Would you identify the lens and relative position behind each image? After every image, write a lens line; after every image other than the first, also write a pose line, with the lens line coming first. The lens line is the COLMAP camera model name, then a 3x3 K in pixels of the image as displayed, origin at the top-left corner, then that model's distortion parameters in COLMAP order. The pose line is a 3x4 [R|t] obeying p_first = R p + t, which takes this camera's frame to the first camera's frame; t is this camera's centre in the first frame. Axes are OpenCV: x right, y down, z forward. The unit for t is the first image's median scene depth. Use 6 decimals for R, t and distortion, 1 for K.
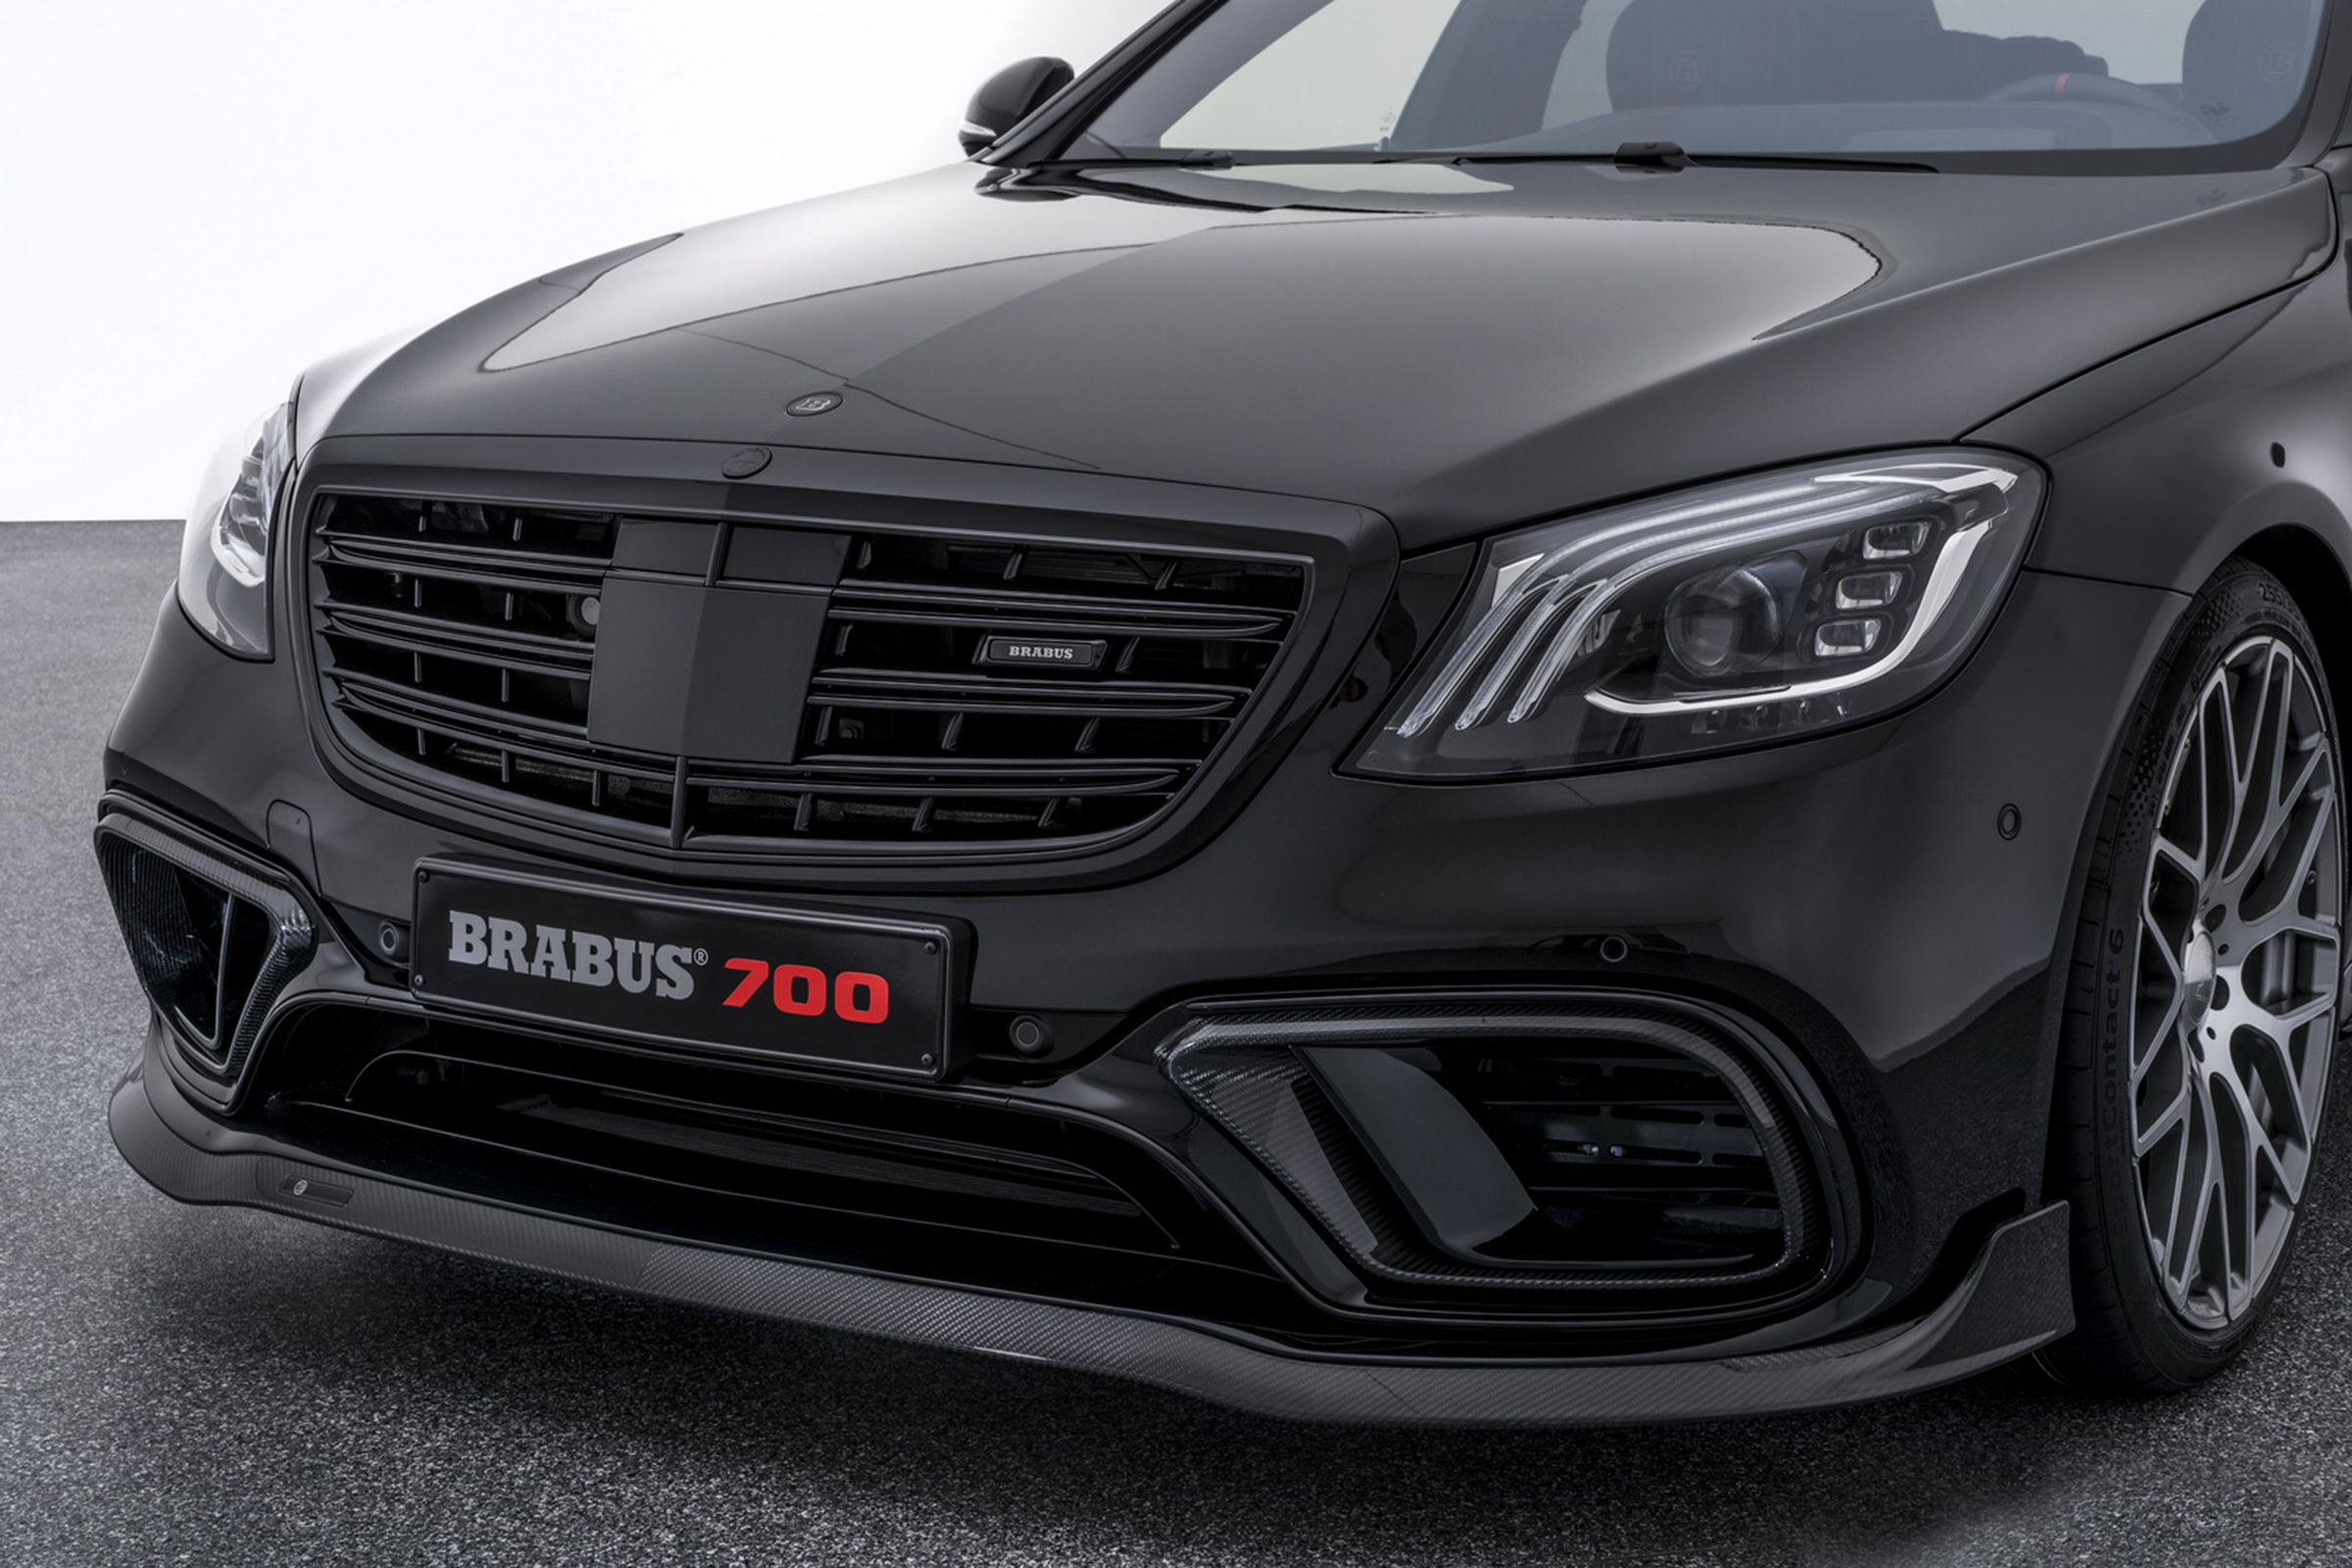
lens RADIAL K [[3962.3, 0, 1176.0], [0, 3962.3, 784.0], [0, 0, 1]] dist [0.032771, 0.056535]
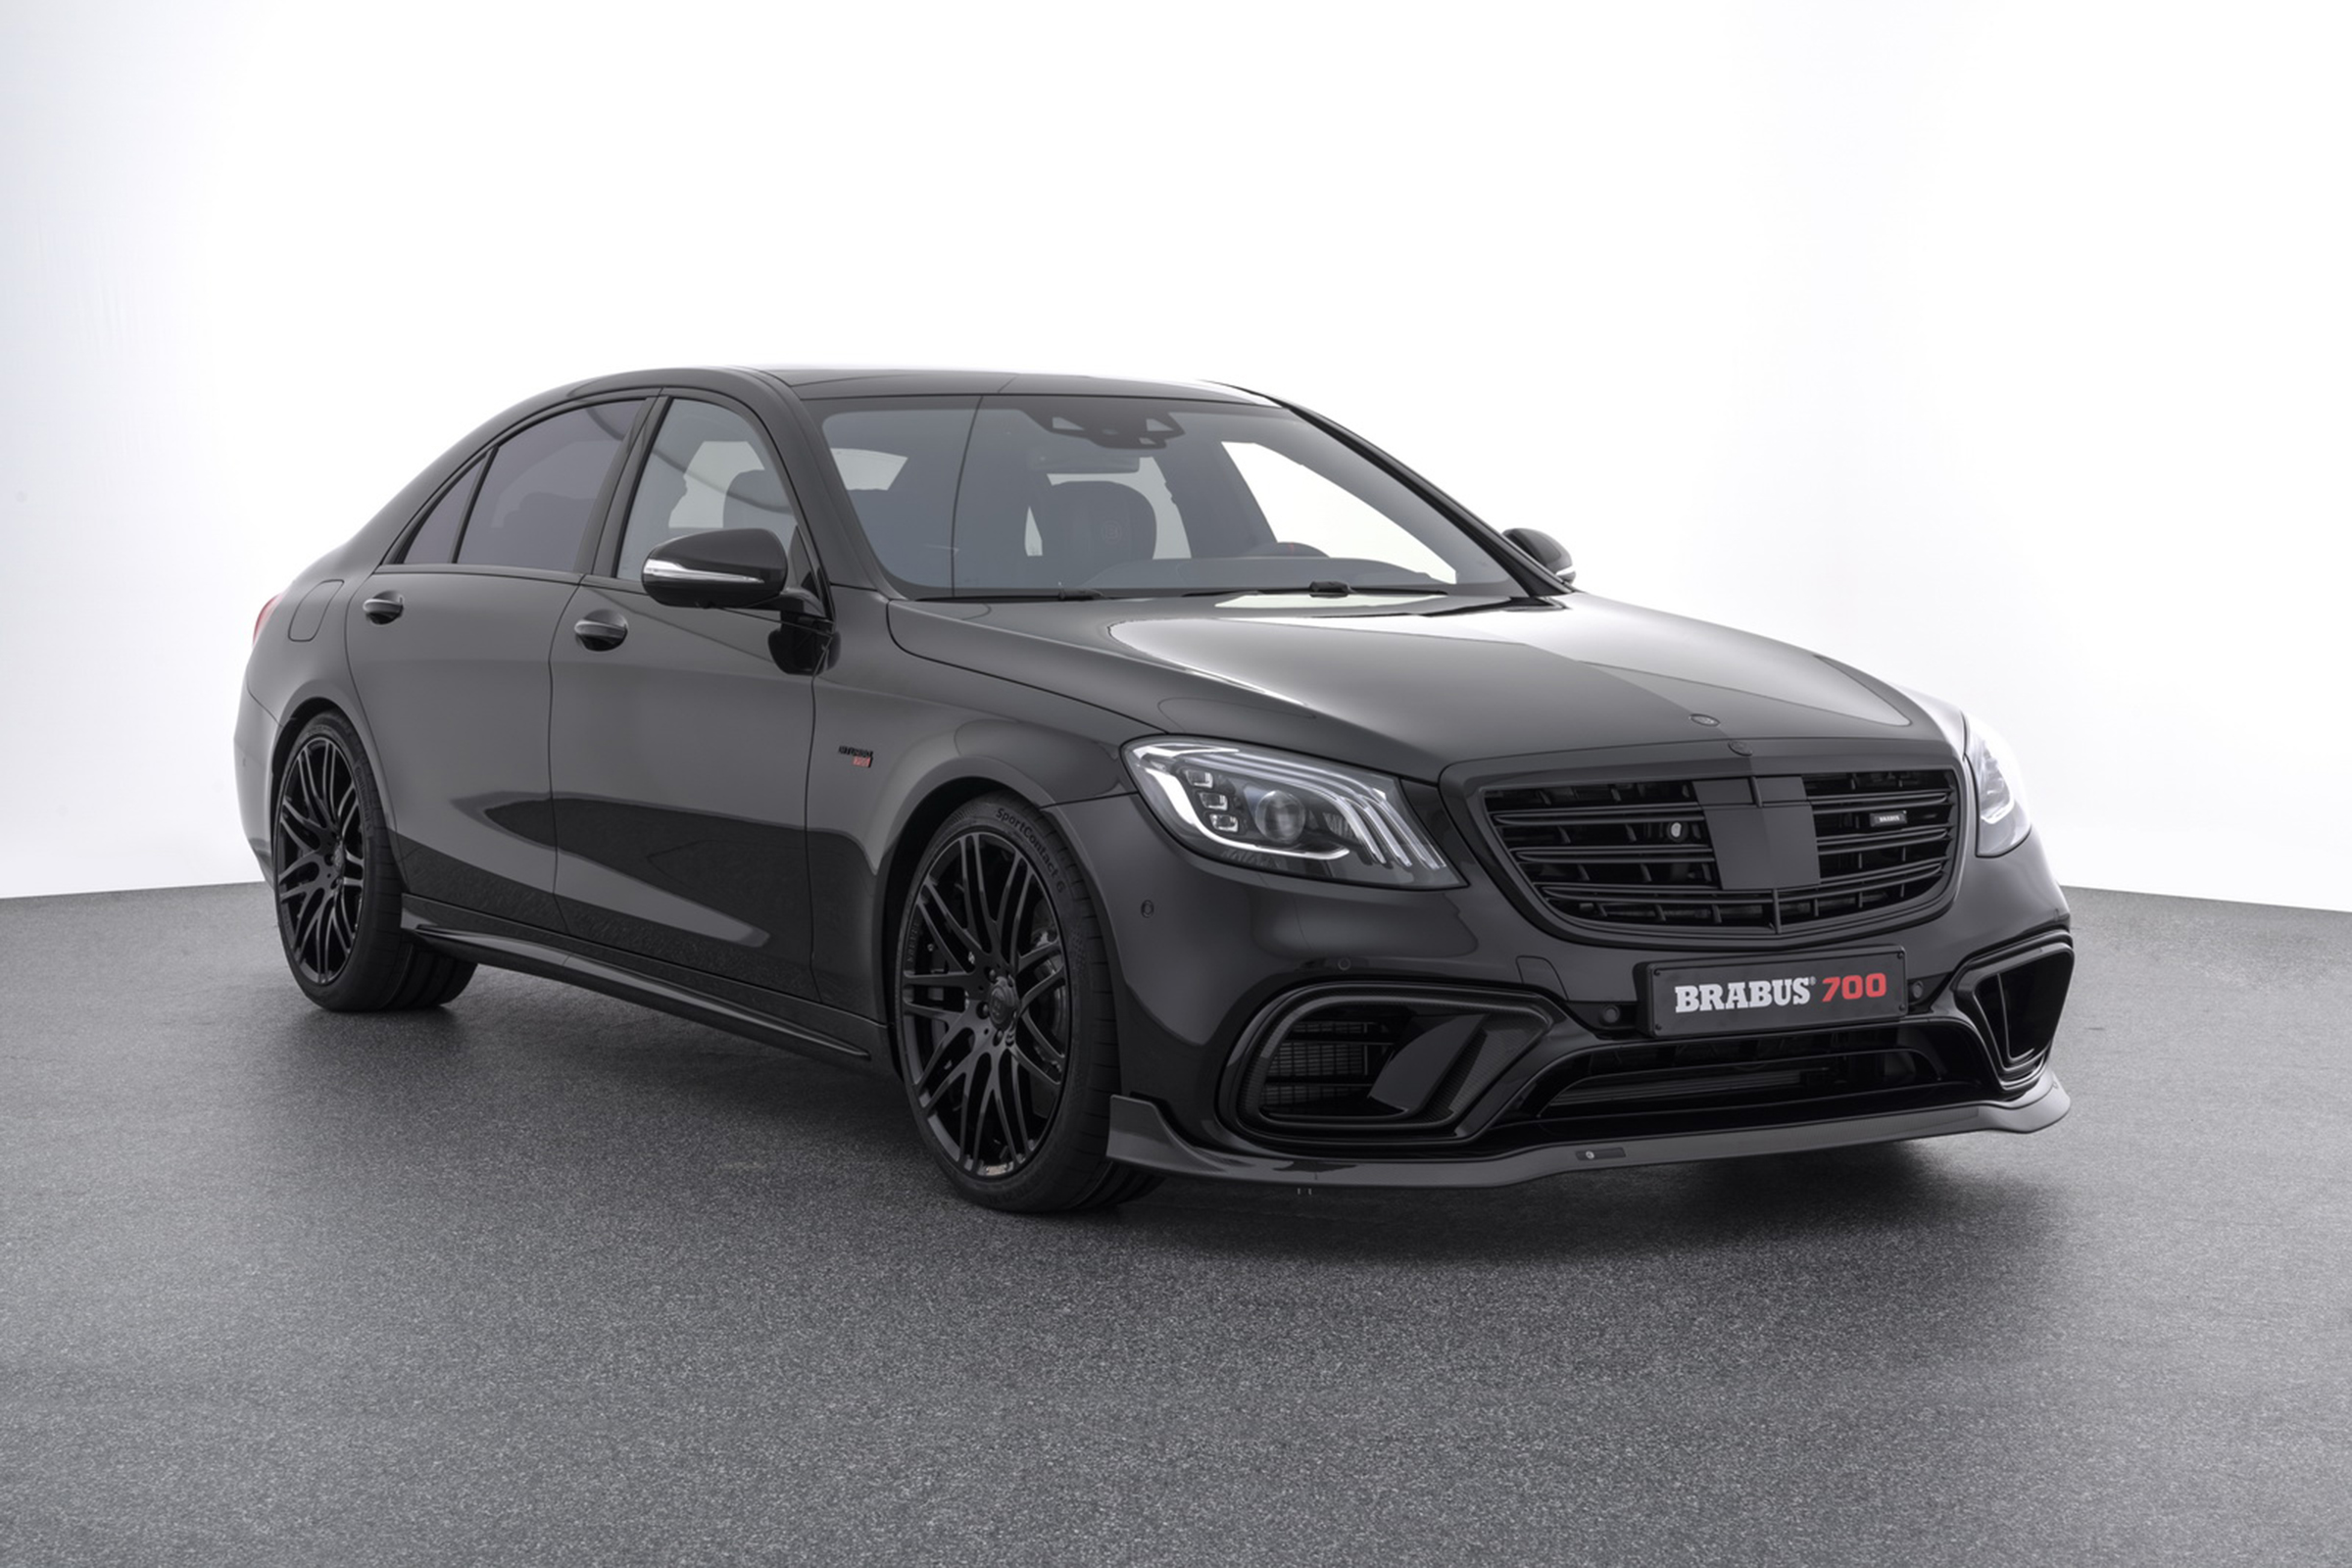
lens RADIAL K [[4035.4, 0, 1176.0], [0, 4035.4, 784.0], [0, 0, 1]] dist [0.030916, 0.001960]
pose [[0.465007, -0.066257, 0.882824, -2.148351], [0.149650, 0.988728, -0.004620, -0.099227], [-0.872567, 0.134262, 0.469681, 0.280368]]
